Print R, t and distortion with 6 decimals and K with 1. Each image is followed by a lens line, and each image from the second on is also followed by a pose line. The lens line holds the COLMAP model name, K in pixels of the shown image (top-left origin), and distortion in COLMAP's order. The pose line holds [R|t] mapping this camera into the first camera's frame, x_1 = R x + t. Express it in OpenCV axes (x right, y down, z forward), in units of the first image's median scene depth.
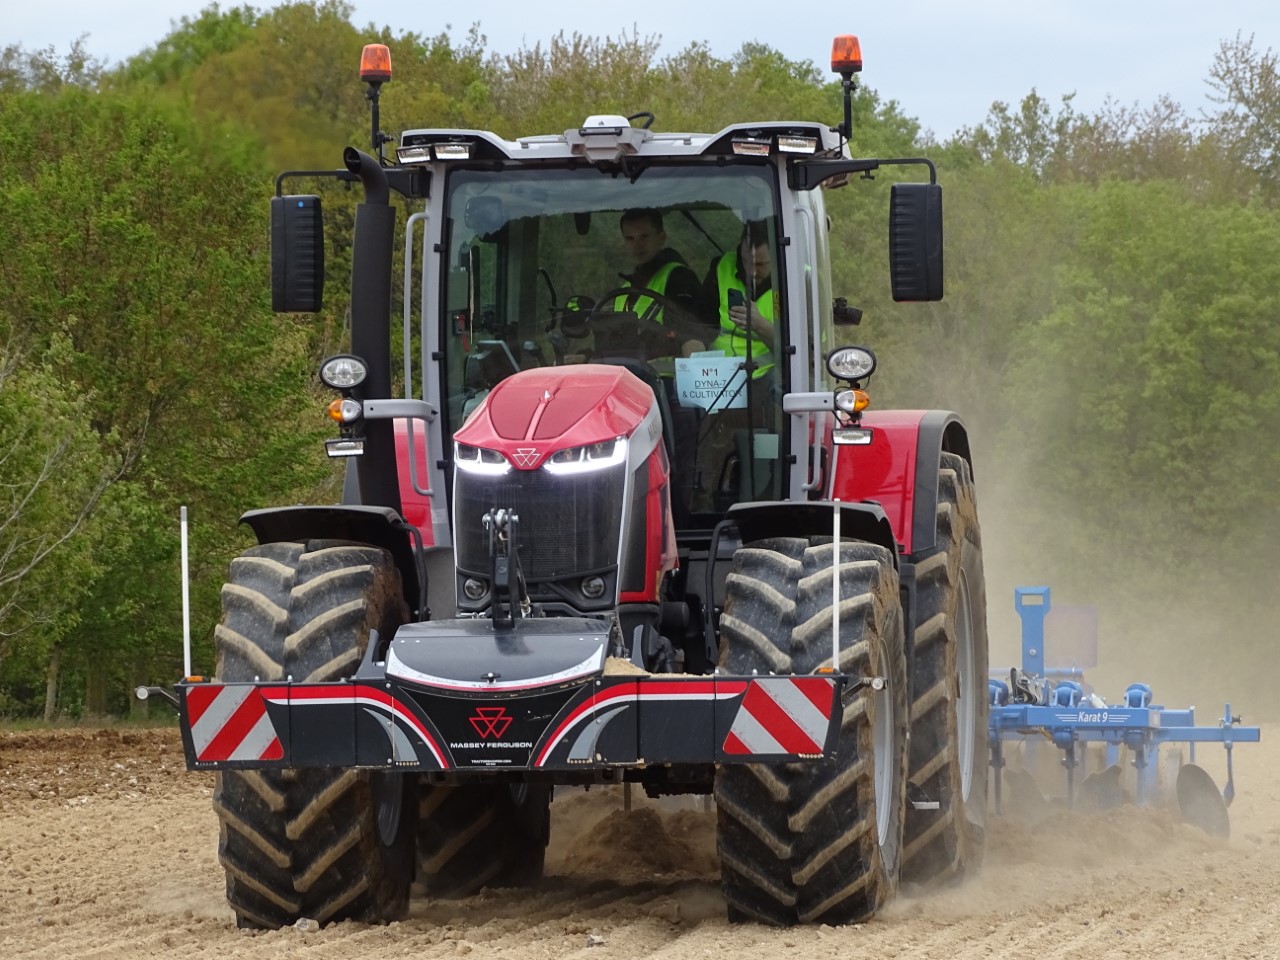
lens RADIAL K [[3241.4, 0, 640.0], [0, 3241.4, 480.0], [0, 0, 1]] dist [0.013117, 0.114489]
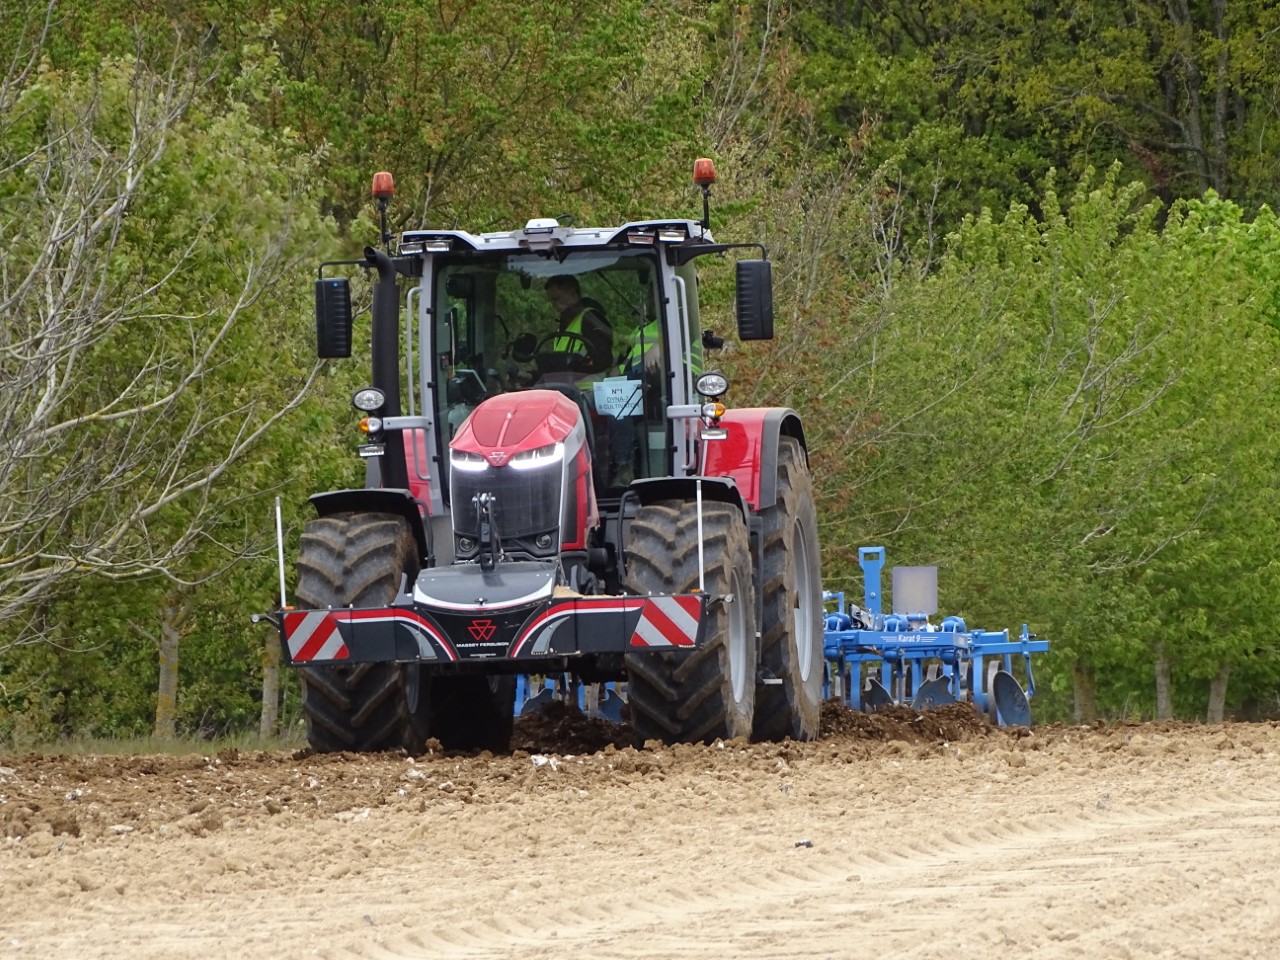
lens RADIAL K [[3151.6, 0, 640.0], [0, 3151.6, 480.0], [0, 0, 1]] dist [-0.284636, 0.129818]
pose [[0.999314, -0.028348, 0.023815, -0.003423], [0.027869, 0.999408, 0.020174, -0.023060], [-0.024373, -0.019497, 0.999513, -0.457722]]
